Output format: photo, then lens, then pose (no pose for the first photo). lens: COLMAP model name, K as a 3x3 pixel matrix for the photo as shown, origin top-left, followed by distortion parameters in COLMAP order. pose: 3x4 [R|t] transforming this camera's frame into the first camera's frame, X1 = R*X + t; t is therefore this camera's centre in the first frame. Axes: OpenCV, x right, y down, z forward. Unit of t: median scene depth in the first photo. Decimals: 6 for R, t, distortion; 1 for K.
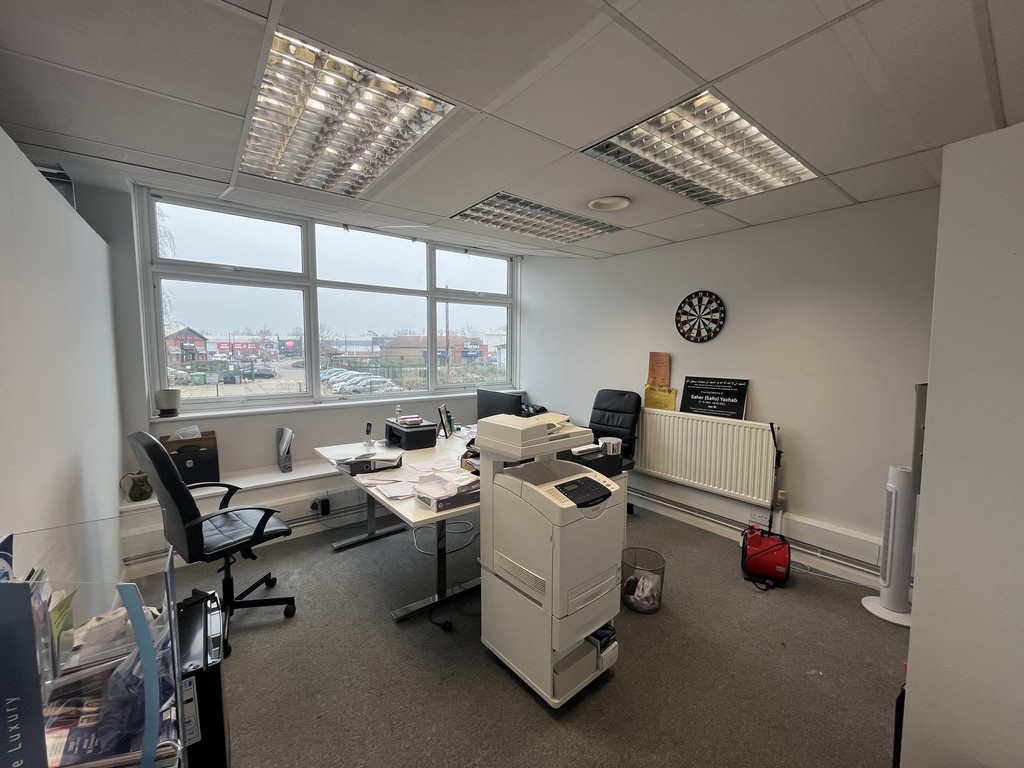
lens RADIAL K [[411.3, 0, 512.6], [0, 411.3, 380.7], [0, 0, 1]] dist [-0.001646, 0.000022]
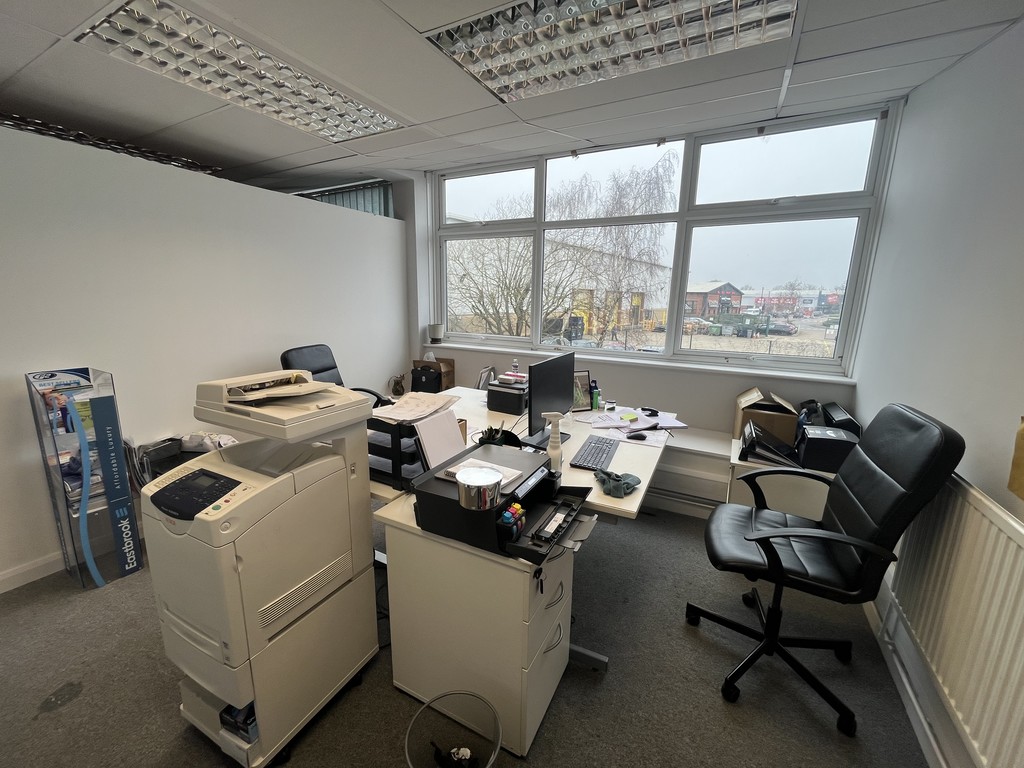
lens RADIAL K [[411.3, 0, 511.5], [0, 411.3, 384.6], [0, 0, 1]] dist [-0.001646, 0.000022]
pose [[0.402056, 0.193484, -0.894939, 0.344229], [-0.088277, 0.981056, 0.172443, -0.025195], [0.911350, 0.009670, 0.411519, 0.430681]]
